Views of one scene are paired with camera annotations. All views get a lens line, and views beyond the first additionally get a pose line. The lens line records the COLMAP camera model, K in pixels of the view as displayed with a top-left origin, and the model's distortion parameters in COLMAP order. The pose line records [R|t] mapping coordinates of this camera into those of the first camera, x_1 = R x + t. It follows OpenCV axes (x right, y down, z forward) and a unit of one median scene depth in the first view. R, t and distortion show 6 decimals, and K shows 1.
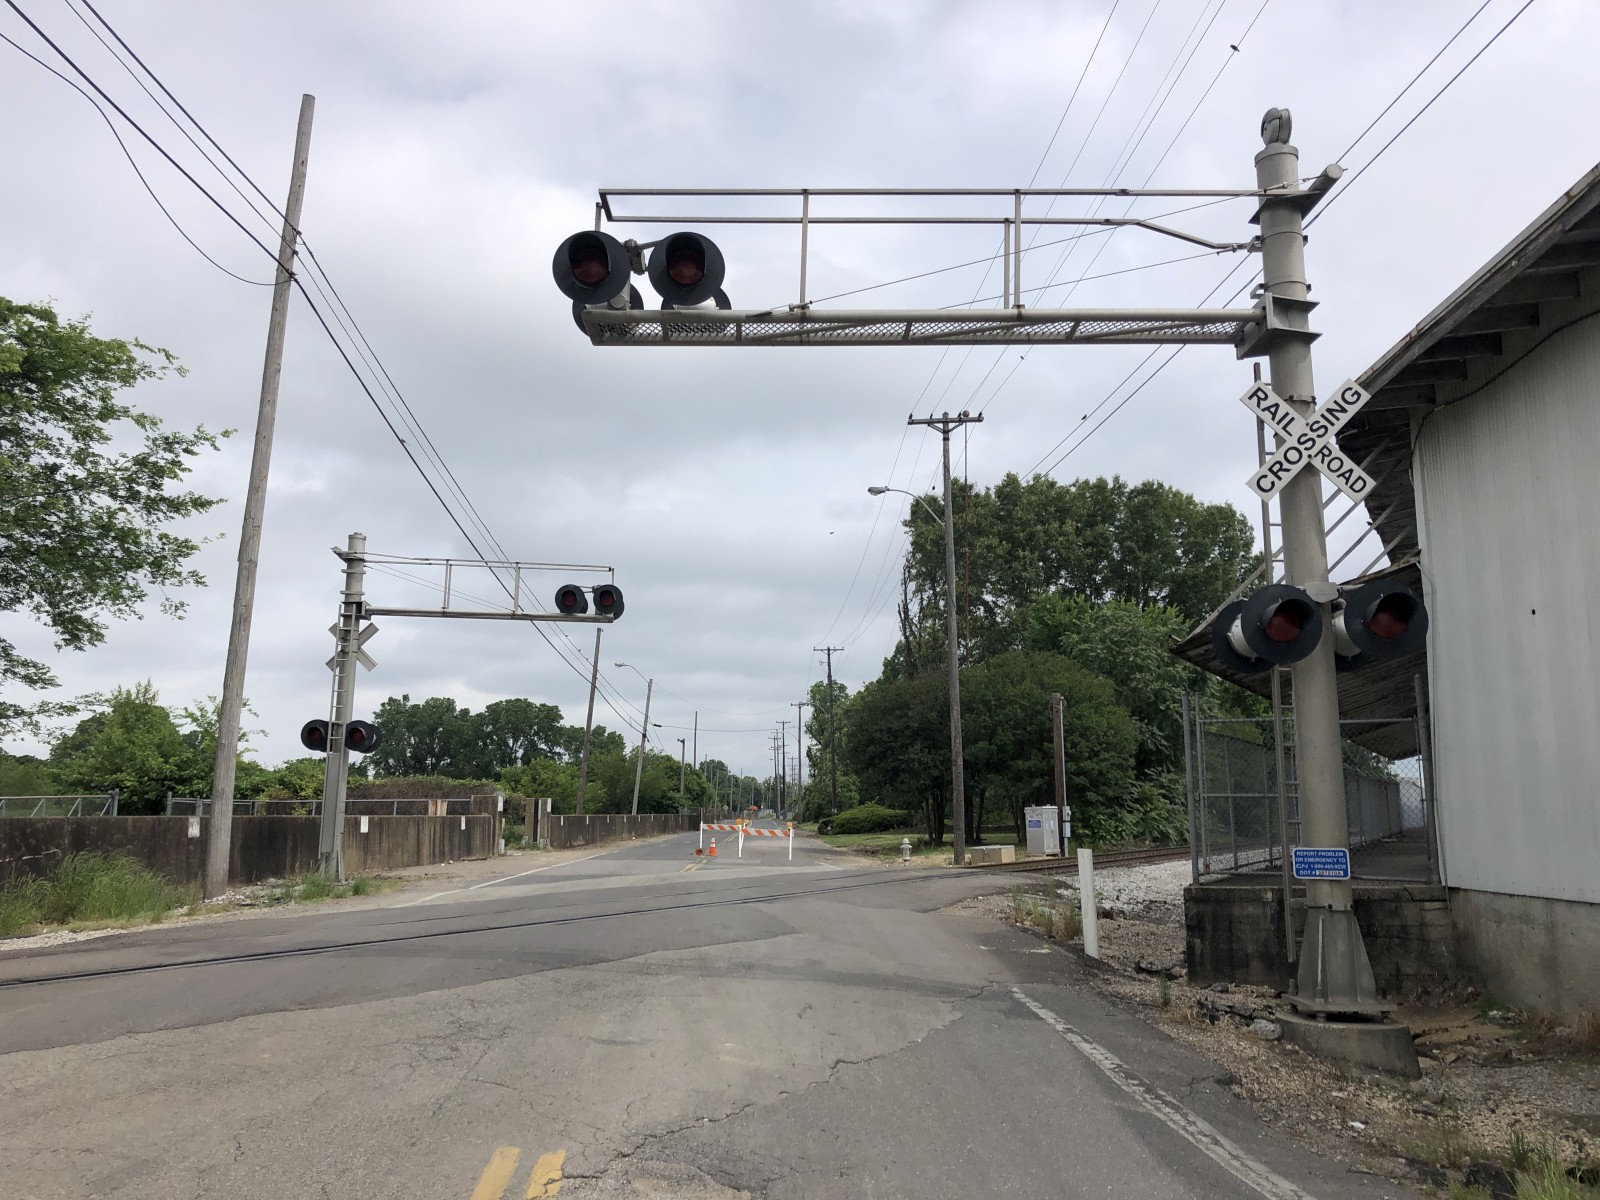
lens RADIAL K [[1302.0, 0, 801.5], [0, 1302.0, 584.8], [0, 0, 1]] dist [0.062401, -0.056624]
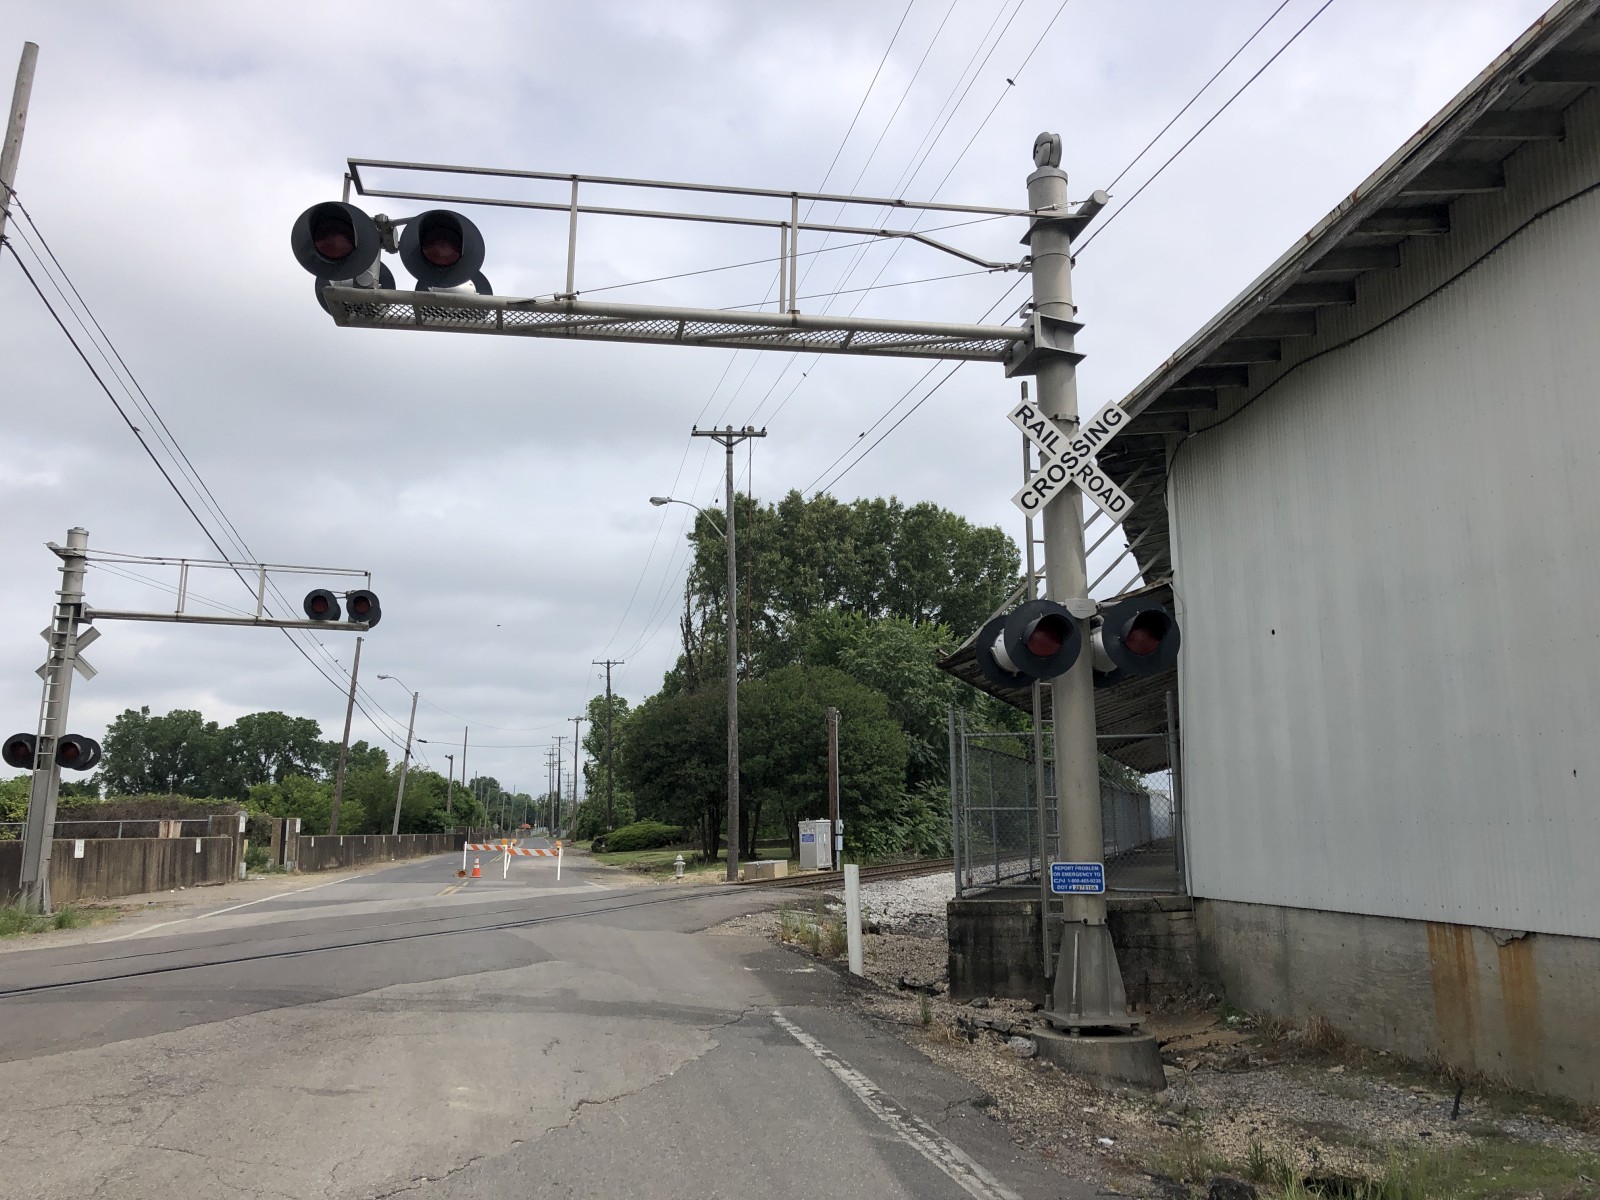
lens RADIAL K [[1302.0, 0, 803.5], [0, 1302.0, 576.8], [0, 0, 1]] dist [0.062401, -0.056624]
pose [[0.985812, 0.022562, 0.166330, 0.003587], [-0.019742, 0.999632, -0.018589, 0.000993], [-0.166689, 0.015041, 0.985895, 0.009303]]
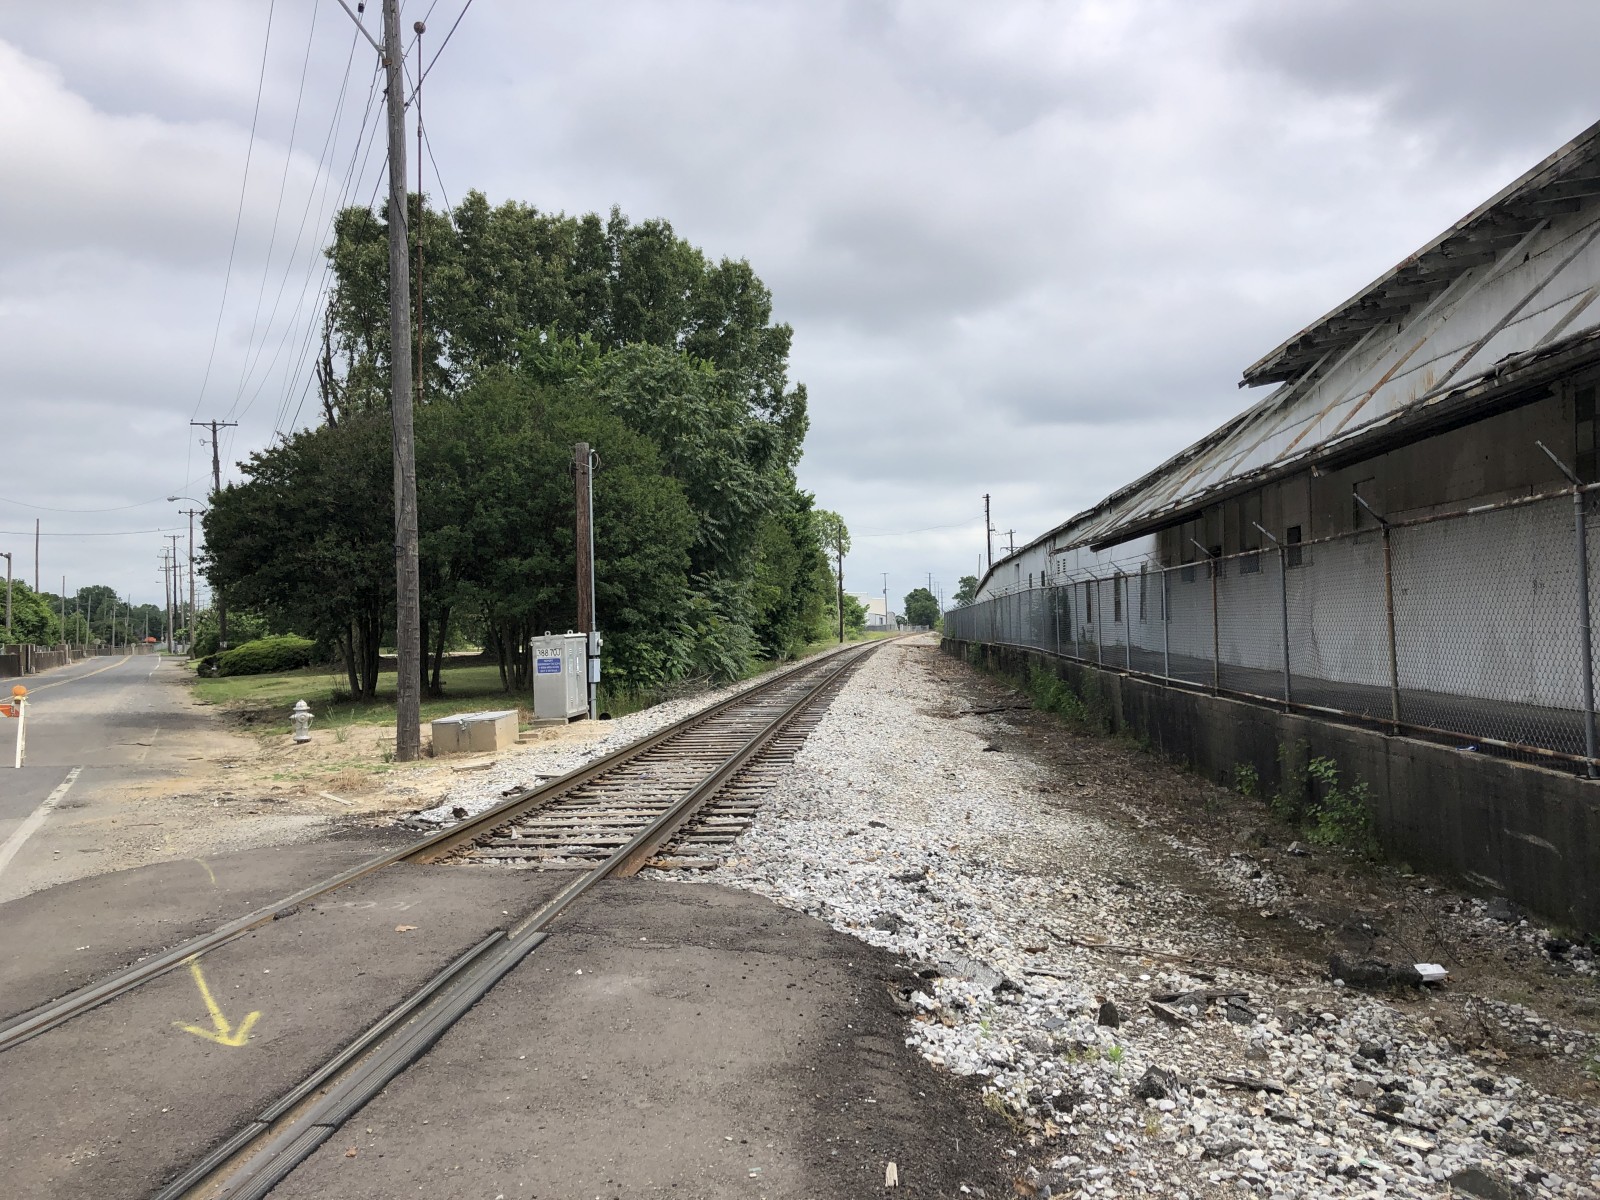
lens RADIAL K [[1302.0, 0, 809.8], [0, 1302.0, 586.0], [0, 0, 1]] dist [0.062401, -0.056624]
pose [[0.911909, -0.010093, 0.410268, 0.057456], [-0.045779, 0.990957, 0.126132, 0.082474], [-0.407831, -0.133802, 0.903200, 0.508888]]
